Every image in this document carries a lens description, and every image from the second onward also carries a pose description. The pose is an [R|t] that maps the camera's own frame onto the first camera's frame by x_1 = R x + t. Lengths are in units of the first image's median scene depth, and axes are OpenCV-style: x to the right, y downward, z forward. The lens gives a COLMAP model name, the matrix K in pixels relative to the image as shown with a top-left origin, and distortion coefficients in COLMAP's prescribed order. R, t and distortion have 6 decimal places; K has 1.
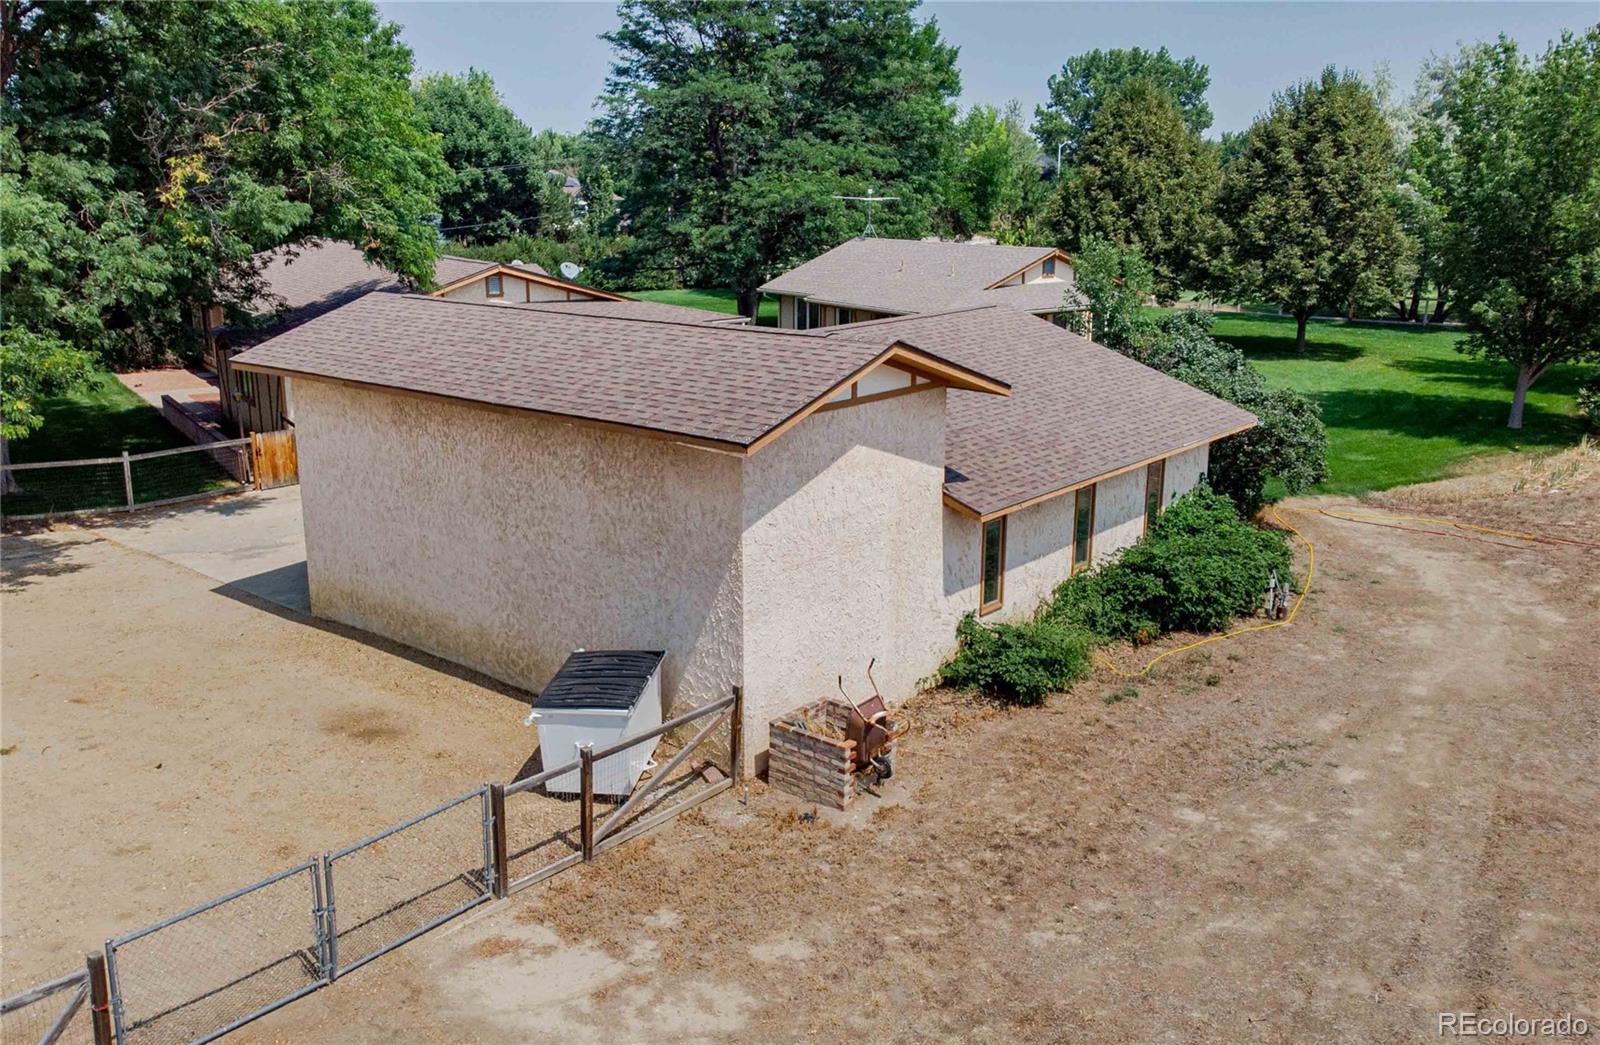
lens RADIAL K [[1350.6, 0, 800.0], [0, 1350.6, 522.5], [0, 0, 1]] dist [0.010299, 0.003491]
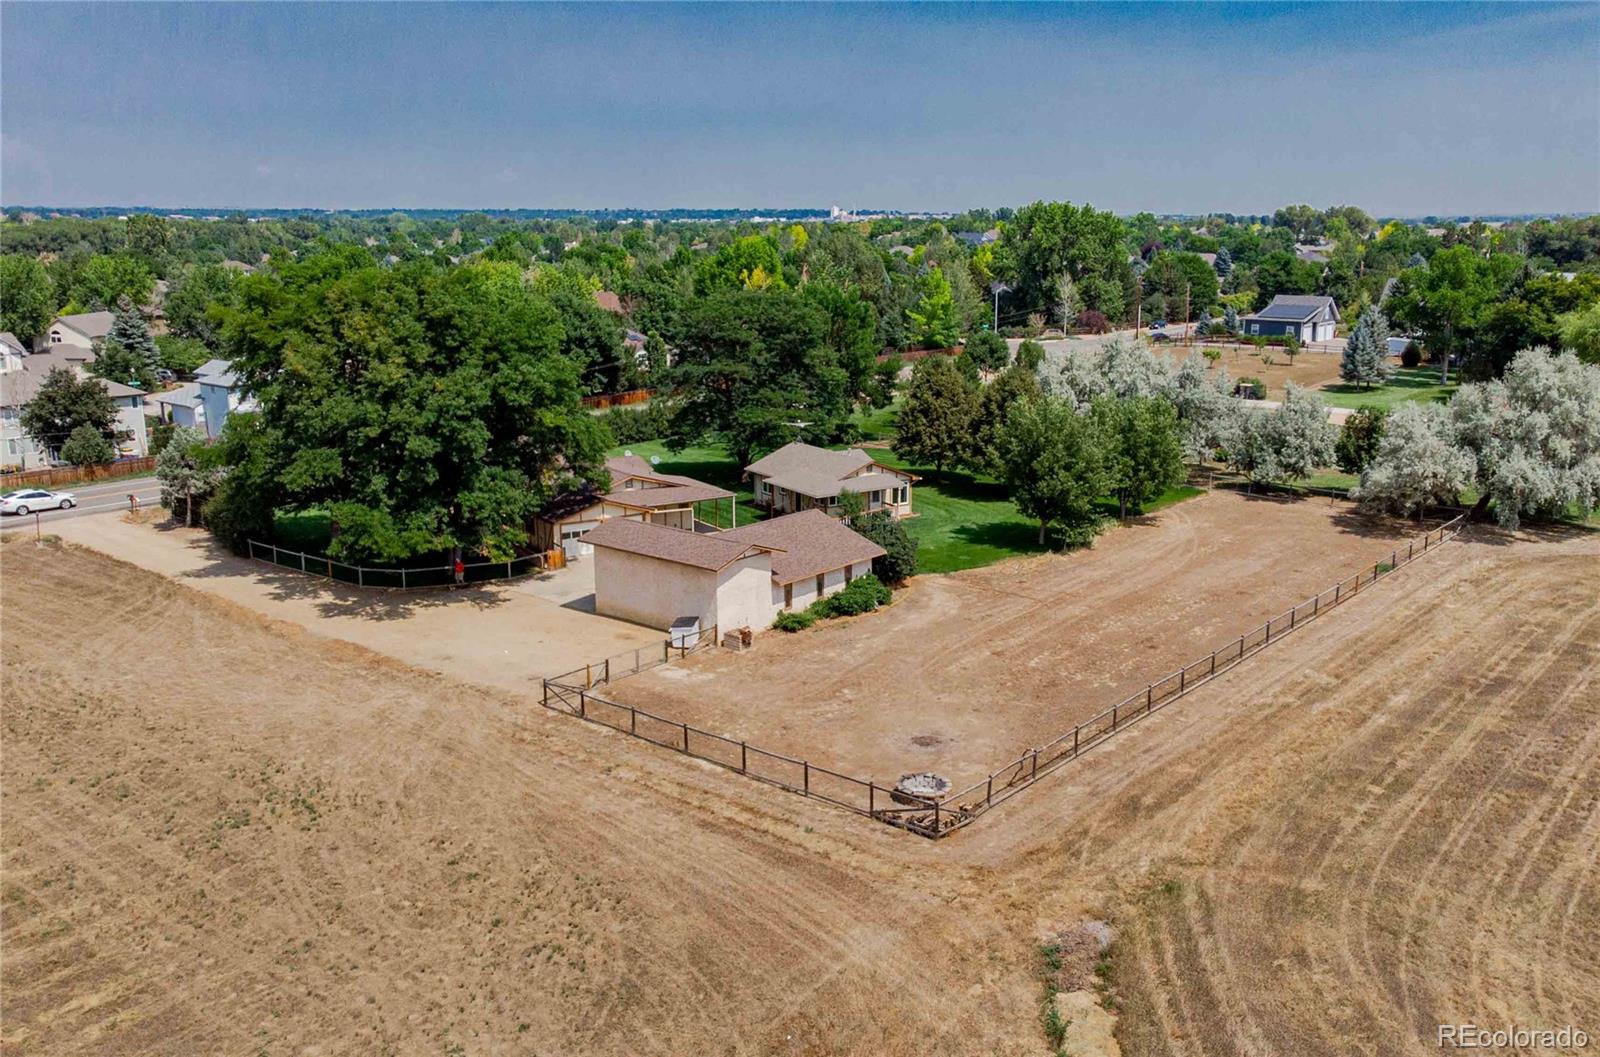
lens RADIAL K [[1449.0, 0, 800.0], [0, 1449.0, 528.5], [0, 0, 1]] dist [-0.011766, -0.005695]
pose [[0.999457, -0.003760, -0.032747, 0.276744], [0.002867, 0.999624, -0.027273, -0.042860], [0.032838, 0.027164, 0.999091, -2.687586]]
